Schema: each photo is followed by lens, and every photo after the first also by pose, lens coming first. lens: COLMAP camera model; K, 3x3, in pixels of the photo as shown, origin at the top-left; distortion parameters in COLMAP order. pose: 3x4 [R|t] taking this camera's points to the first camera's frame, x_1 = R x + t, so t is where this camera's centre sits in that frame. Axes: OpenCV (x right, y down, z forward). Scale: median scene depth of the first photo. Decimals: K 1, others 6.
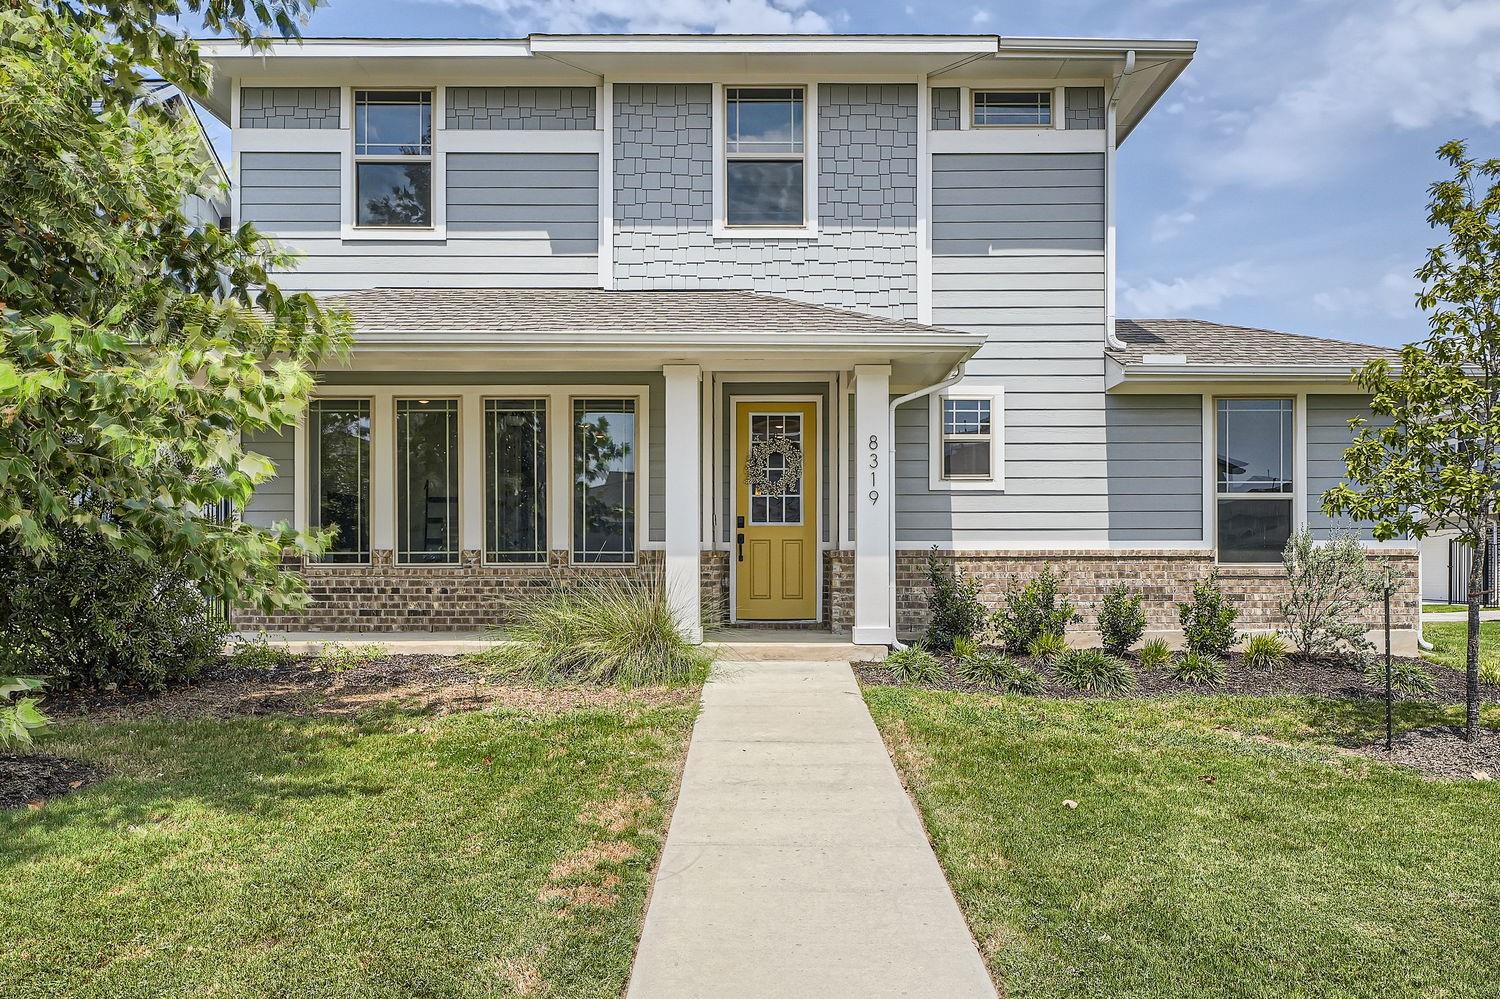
lens RADIAL K [[939.5, 0, 707.1], [0, 939.5, 585.2], [0, 0, 1]] dist [0.005382, -0.001324]
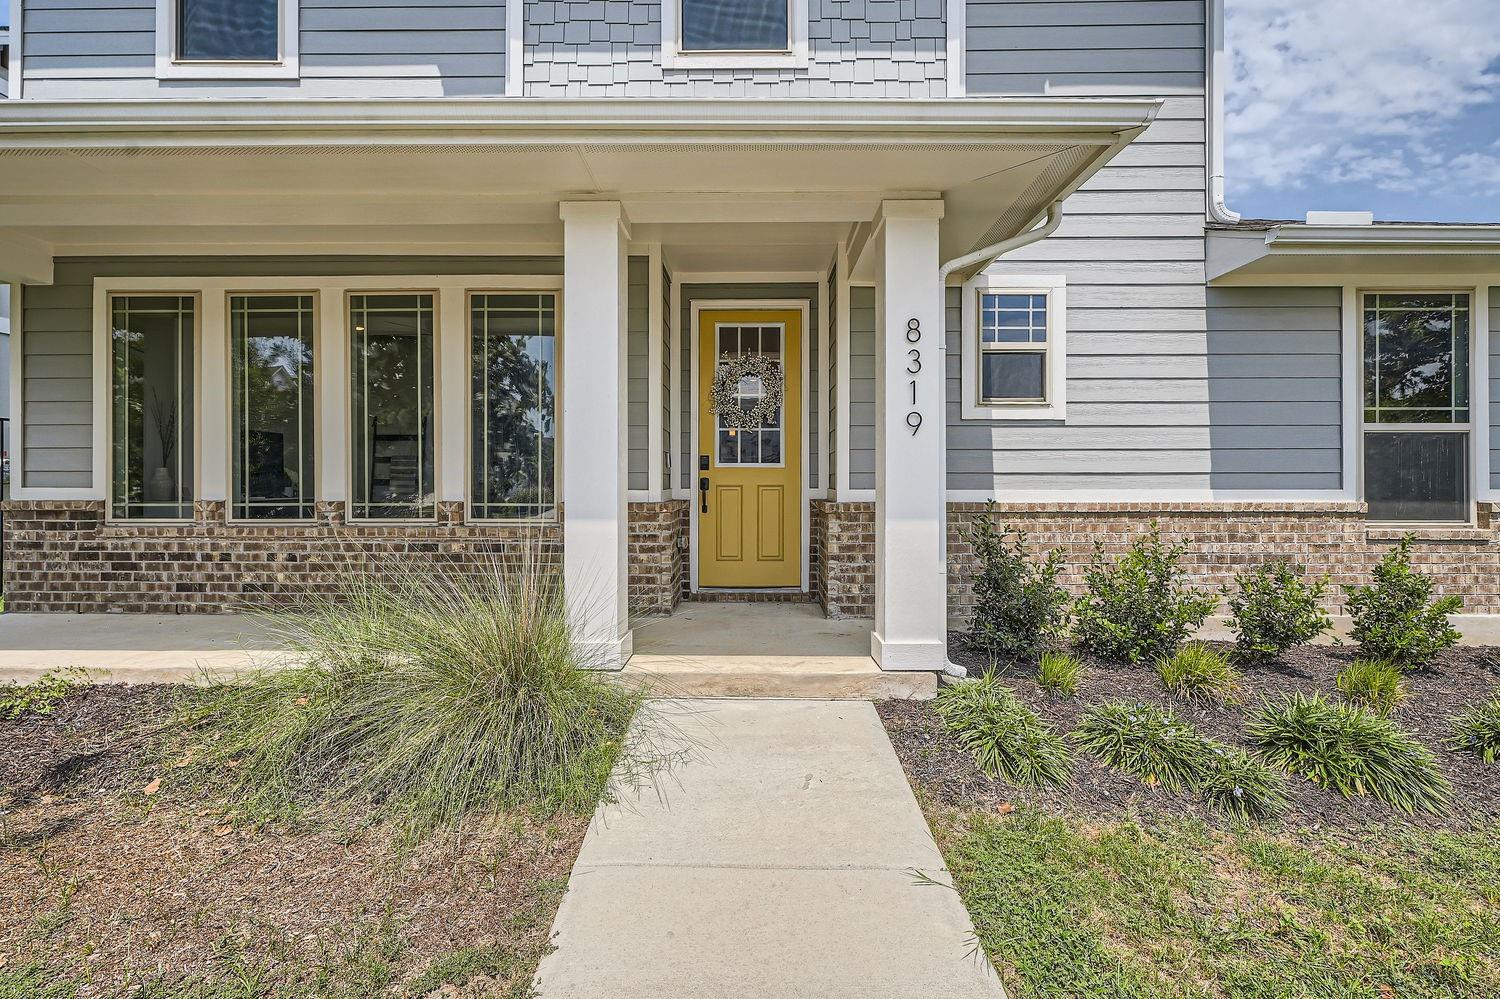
lens RADIAL K [[679.0, 0, 690.6], [0, 679.0, 499.9], [0, 0, 1]] dist [-0.003213, 0.001385]
pose [[0.999888, 0.001766, -0.014867, 0.036044], [-0.001911, 0.999950, -0.009770, -0.033897], [0.014849, 0.009797, 0.999842, 0.479117]]
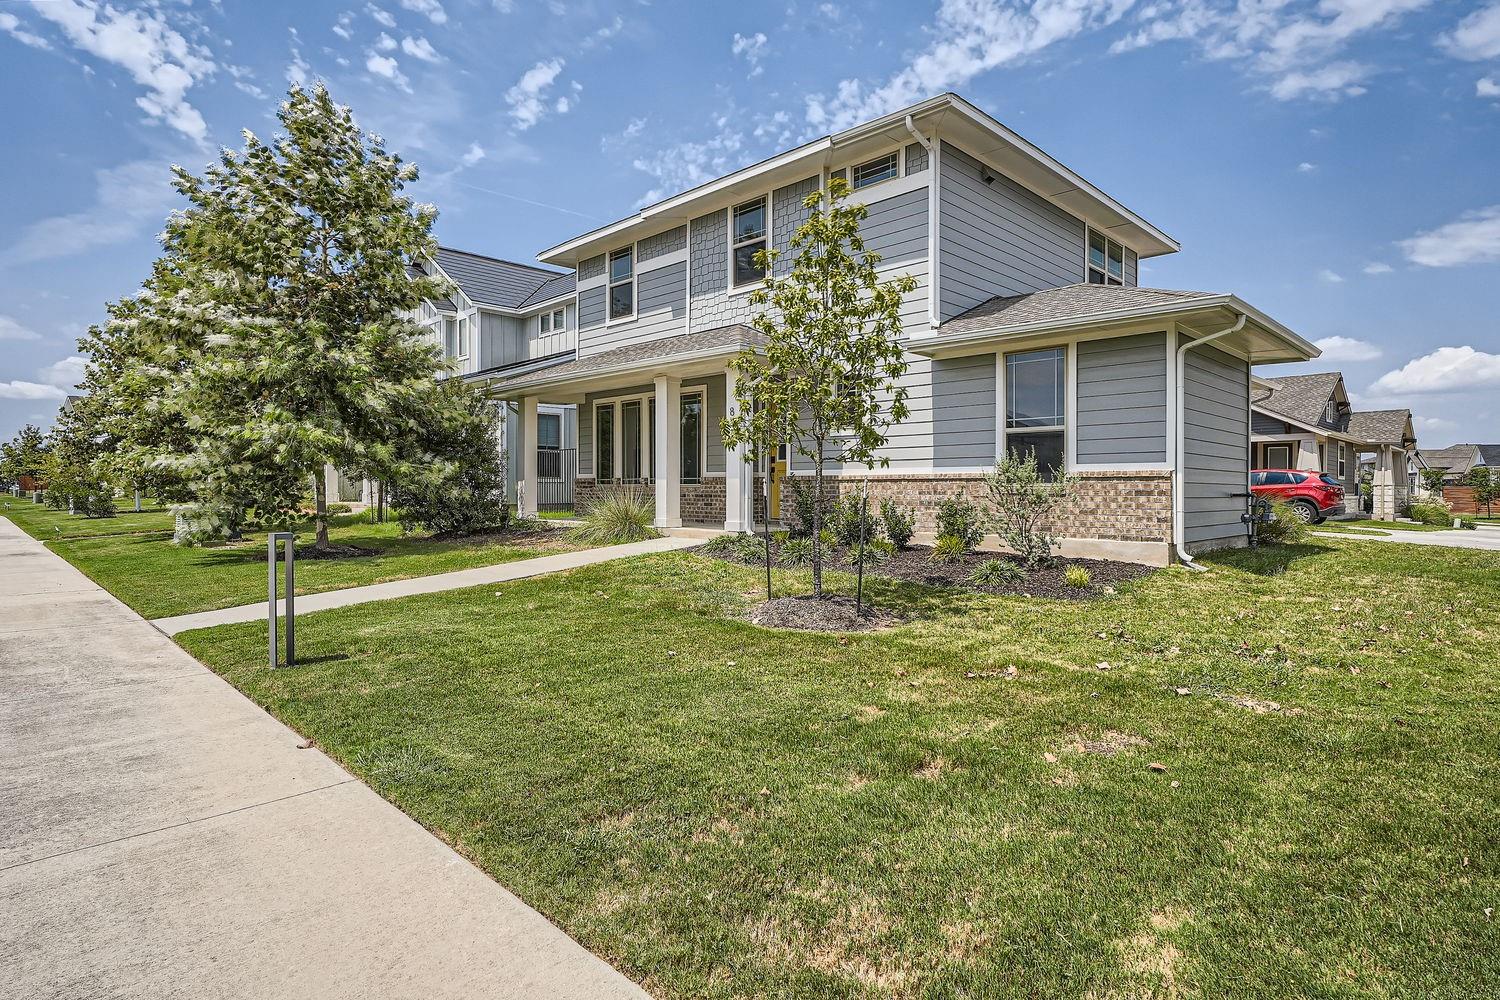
lens RADIAL K [[808.3, 0, 752.0], [0, 808.3, 501.1], [0, 0, 1]] dist [-0.003566, -0.000176]
pose [[0.707617, 0.012394, -0.706487, 1.081739], [-0.014134, 0.999894, 0.003385, 0.001599], [0.706454, 0.007590, 0.707718, -0.018060]]
